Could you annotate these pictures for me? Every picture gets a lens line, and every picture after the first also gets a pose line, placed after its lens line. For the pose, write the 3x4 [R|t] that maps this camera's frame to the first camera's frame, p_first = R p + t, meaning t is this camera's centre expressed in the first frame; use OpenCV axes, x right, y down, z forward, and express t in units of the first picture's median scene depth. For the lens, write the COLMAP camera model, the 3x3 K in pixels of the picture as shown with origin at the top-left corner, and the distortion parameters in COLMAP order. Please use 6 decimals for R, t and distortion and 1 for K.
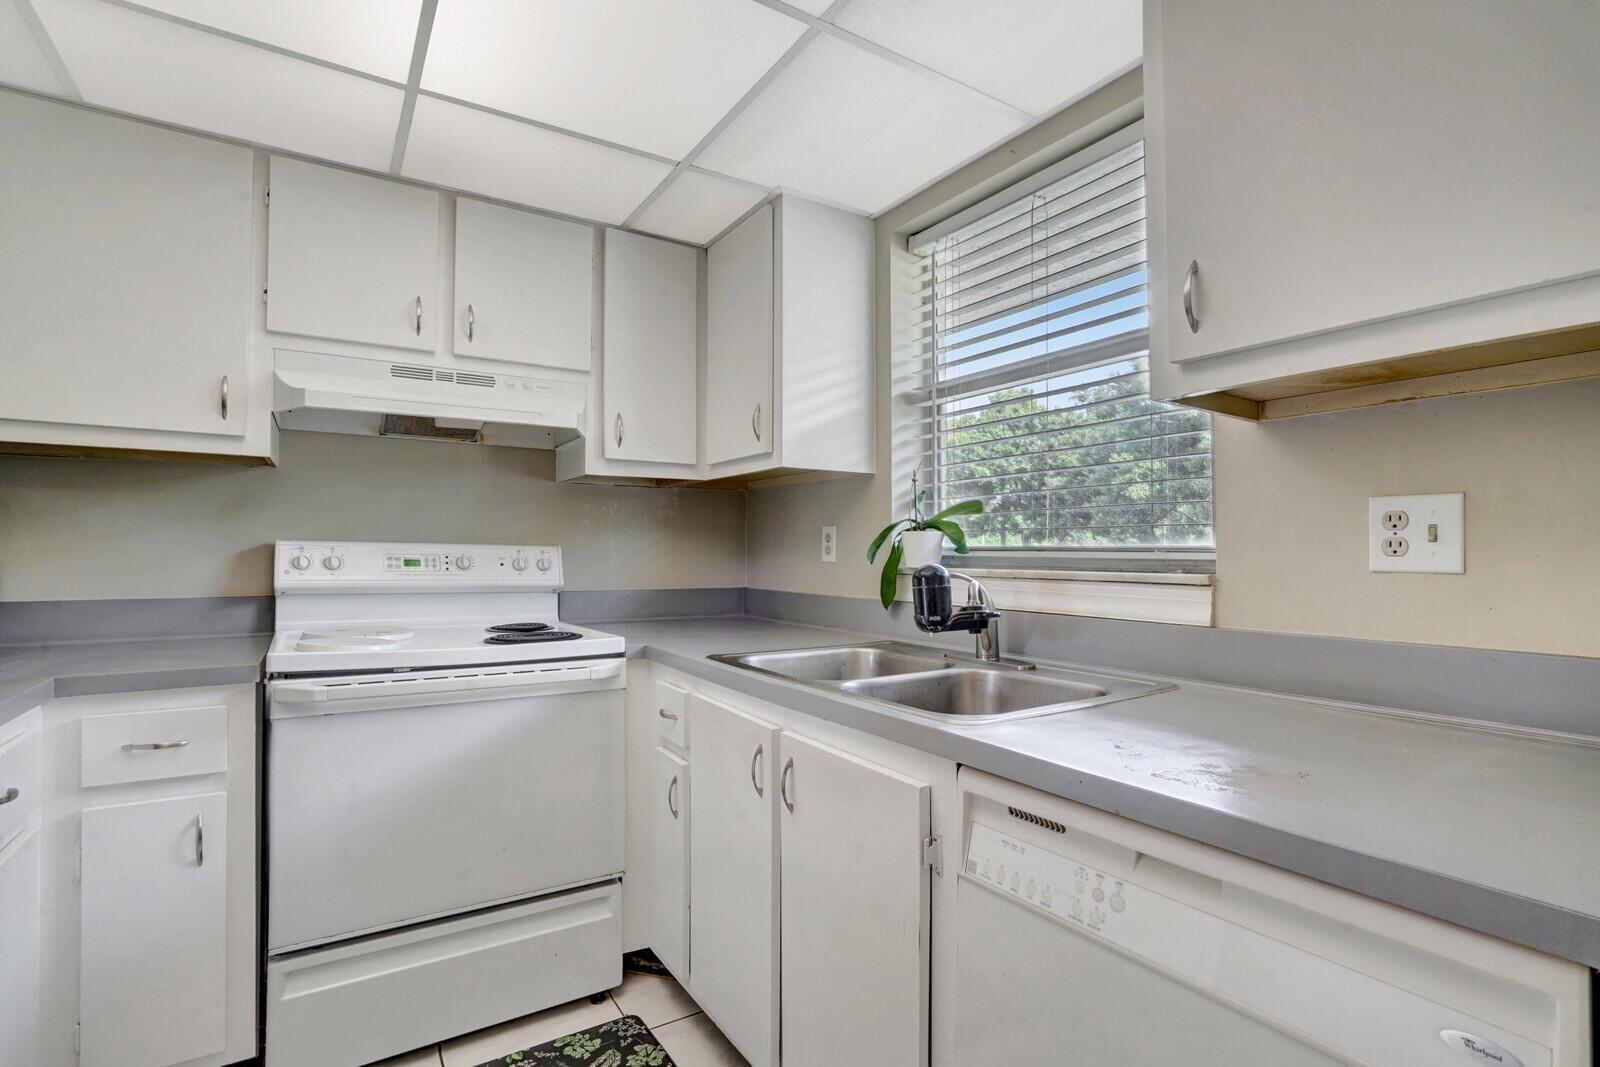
lens RADIAL K [[738.9, 0, 769.9], [0, 738.9, 553.0], [0, 0, 1]] dist [-0.044093, 0.017839]
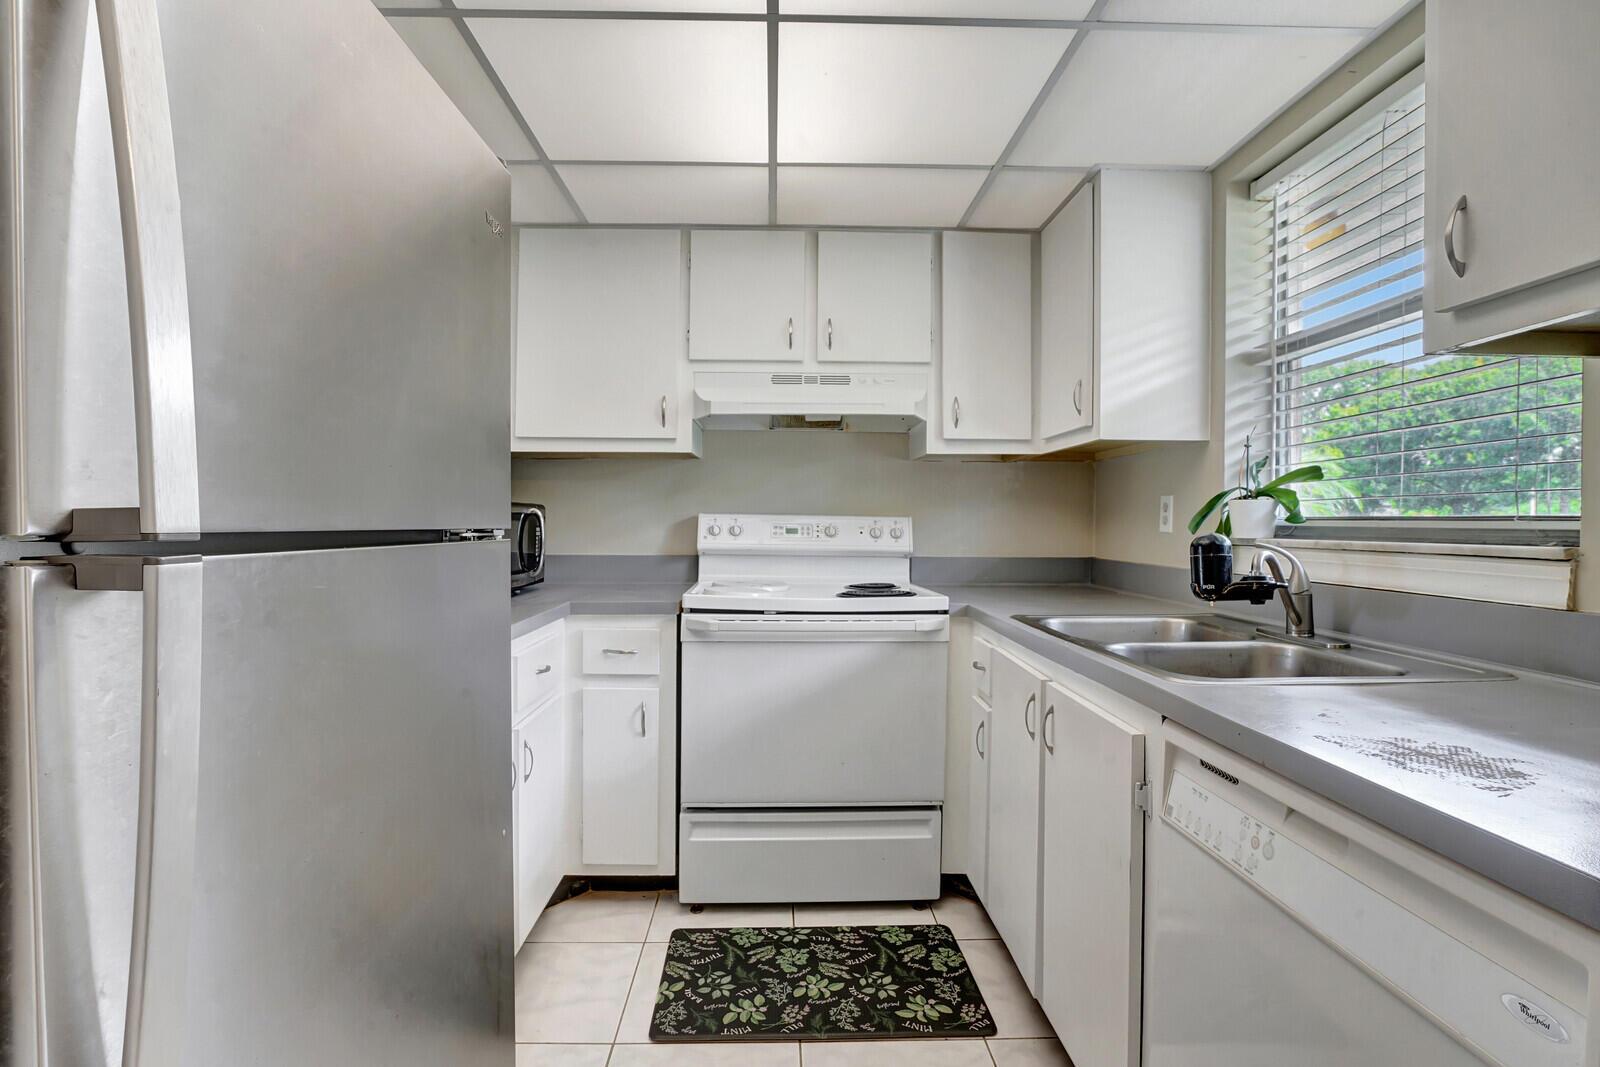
lens RADIAL K [[738.9, 0, 793.3], [0, 738.9, 537.1], [0, 0, 1]] dist [-0.044093, 0.017839]
pose [[0.865034, 0.009138, -0.501630, 0.172344], [-0.001059, 0.999865, 0.016388, 0.003793], [0.501712, -0.013646, 0.864927, -0.105602]]
